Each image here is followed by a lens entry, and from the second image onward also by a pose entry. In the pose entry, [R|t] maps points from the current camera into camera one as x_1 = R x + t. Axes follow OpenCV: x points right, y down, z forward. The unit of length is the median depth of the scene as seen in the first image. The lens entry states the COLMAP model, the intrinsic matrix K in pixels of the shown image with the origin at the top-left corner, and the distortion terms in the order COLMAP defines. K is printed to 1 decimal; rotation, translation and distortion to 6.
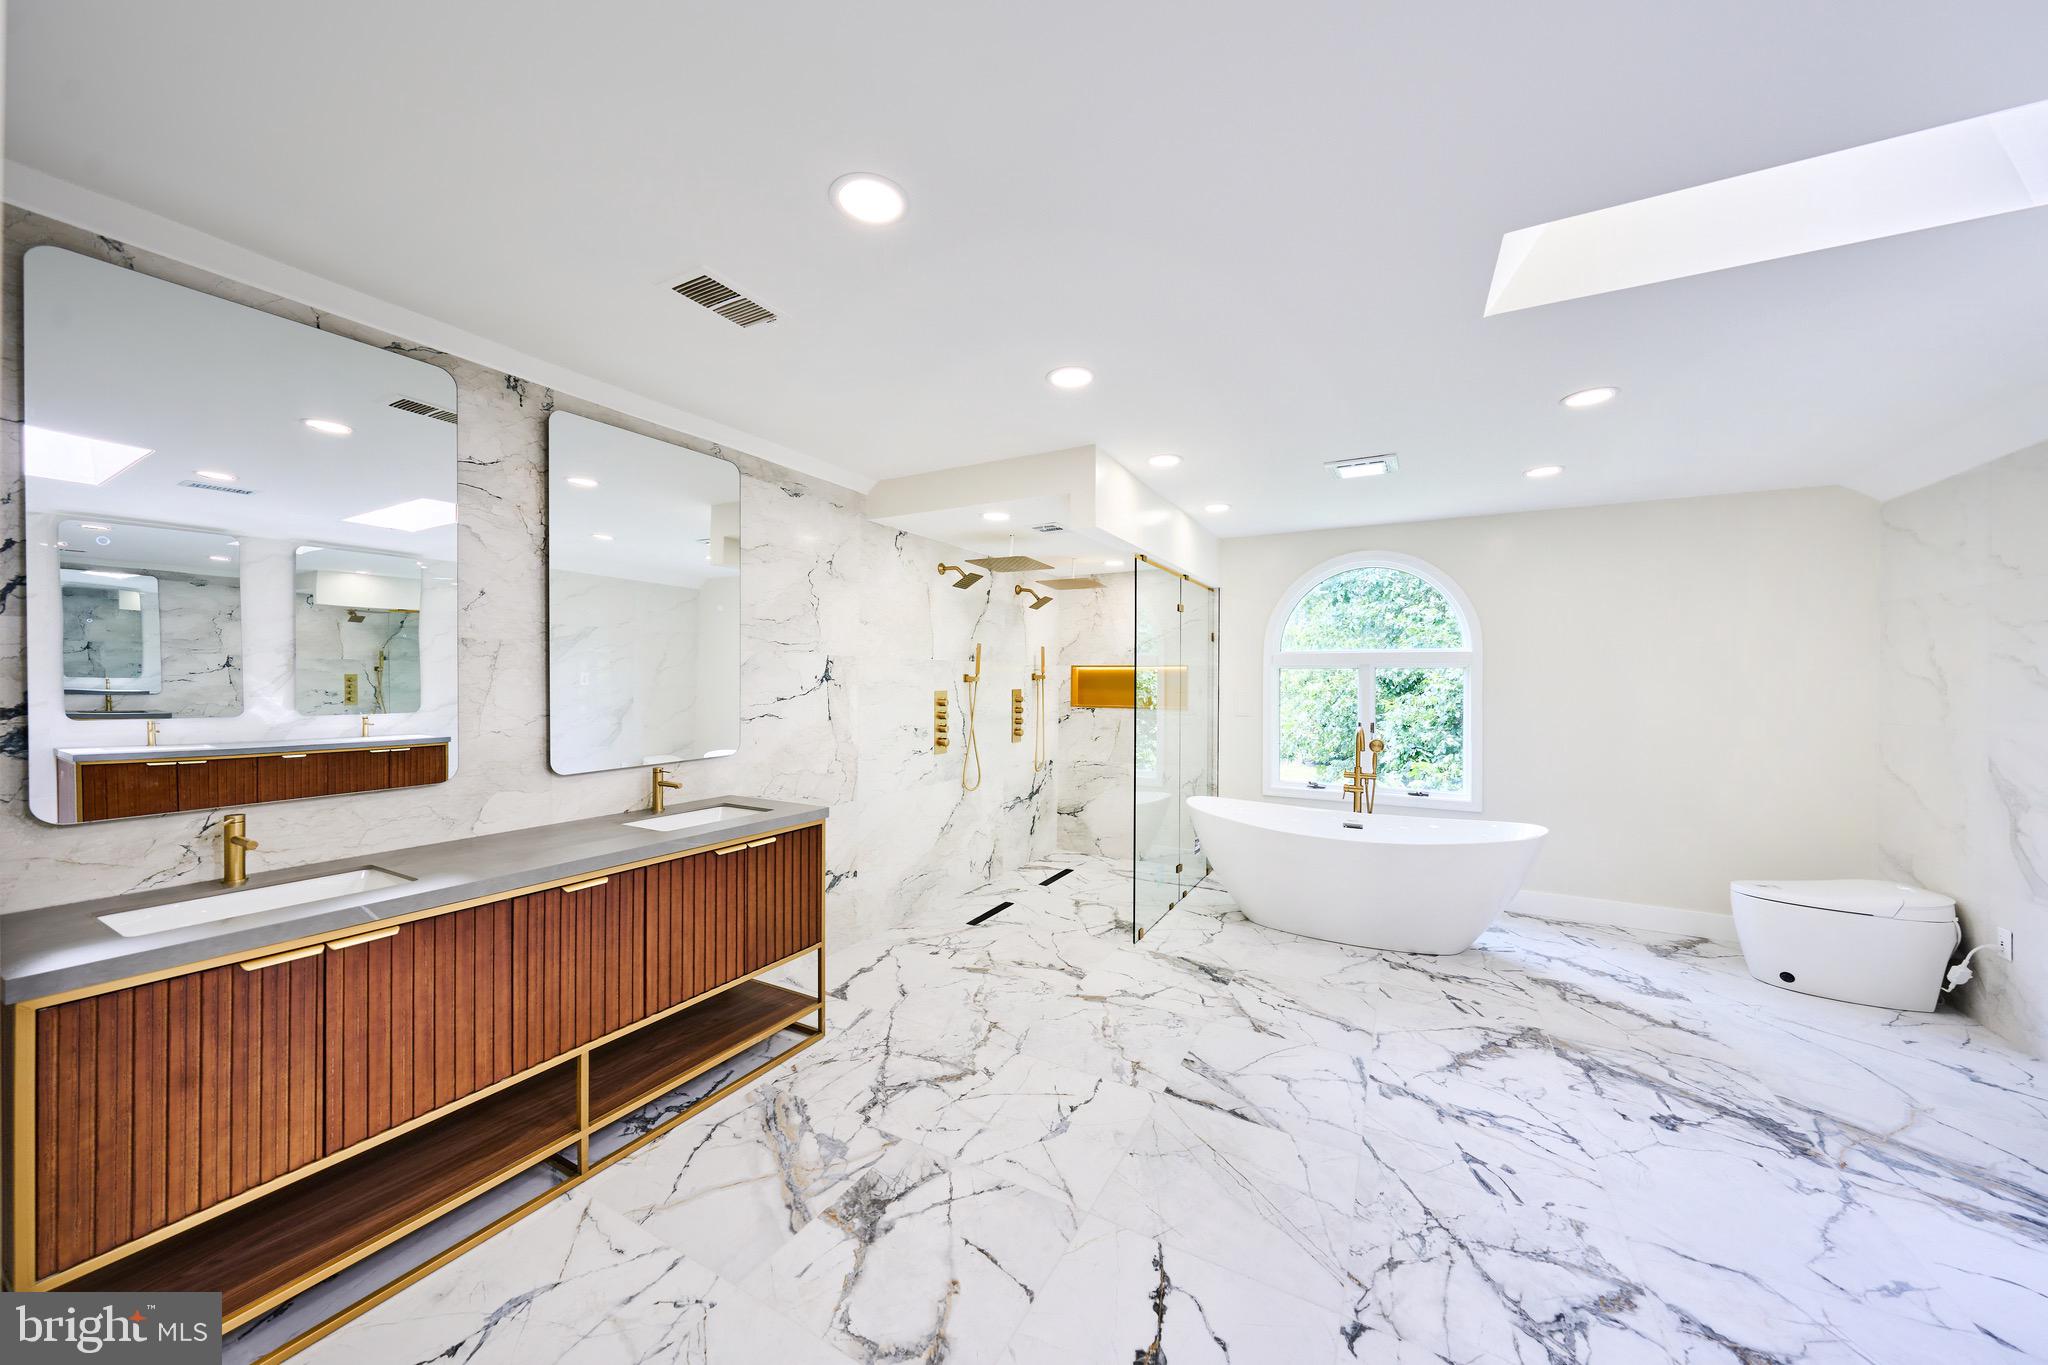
lens RADIAL K [[703.8, 0, 1024.0], [0, 703.8, 682.5], [0, 0, 1]] dist [-0.000614, 0.000076]
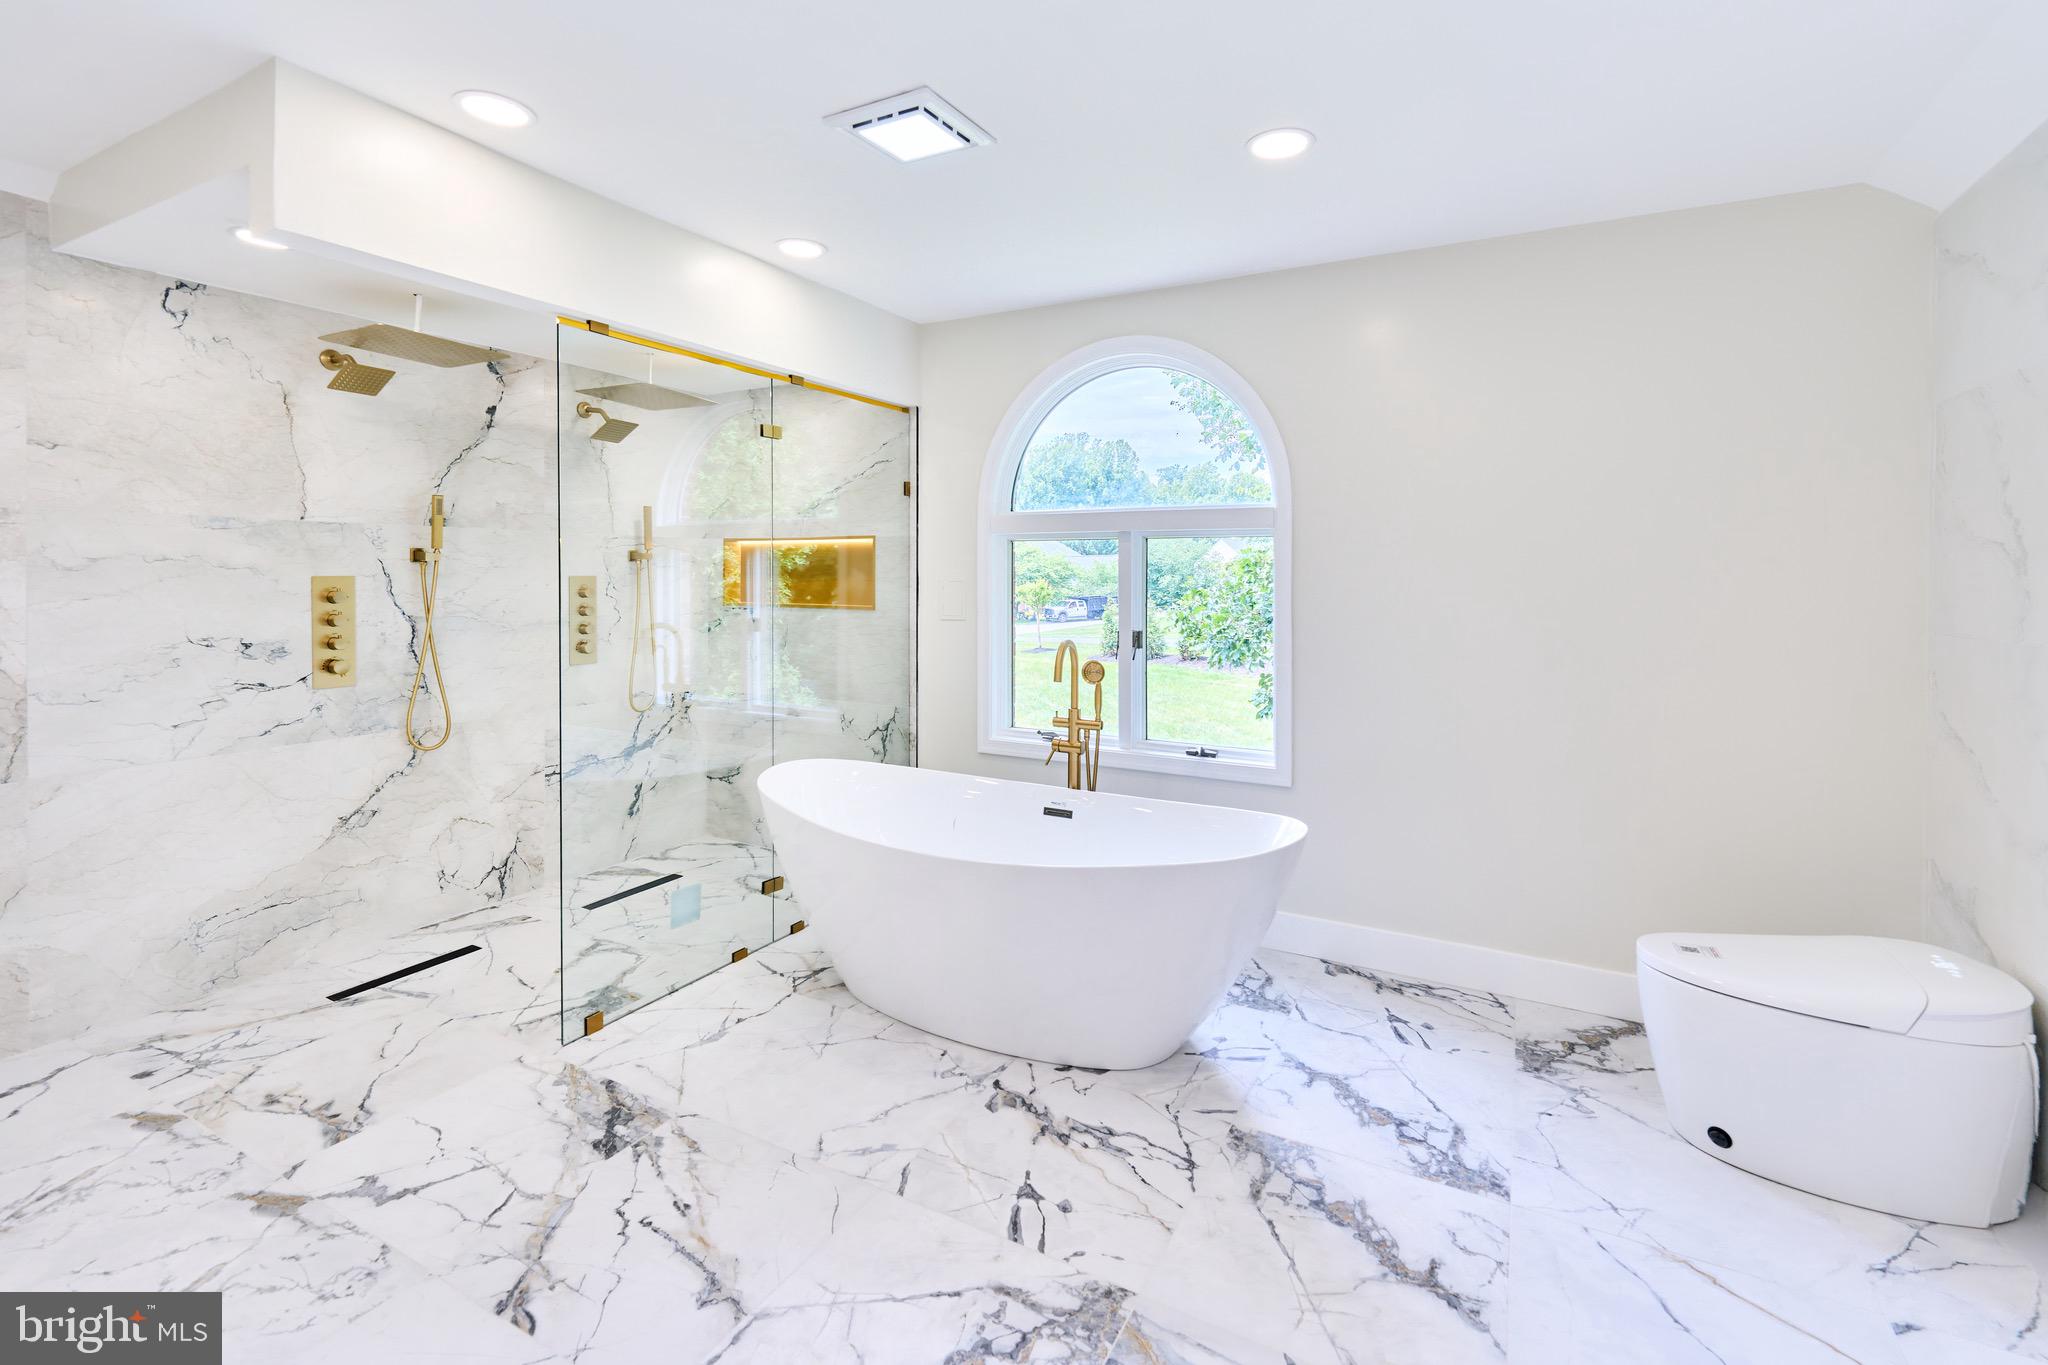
lens RADIAL K [[911.0, 0, 1025.1], [0, 911.0, 583.1], [0, 0, 1]] dist [0.001854, -0.000676]
pose [[0.999954, -0.001253, 0.009521, 0.506058], [0.001192, 0.999979, 0.006424, 0.015544], [-0.009529, -0.006412, 0.999934, 0.308621]]
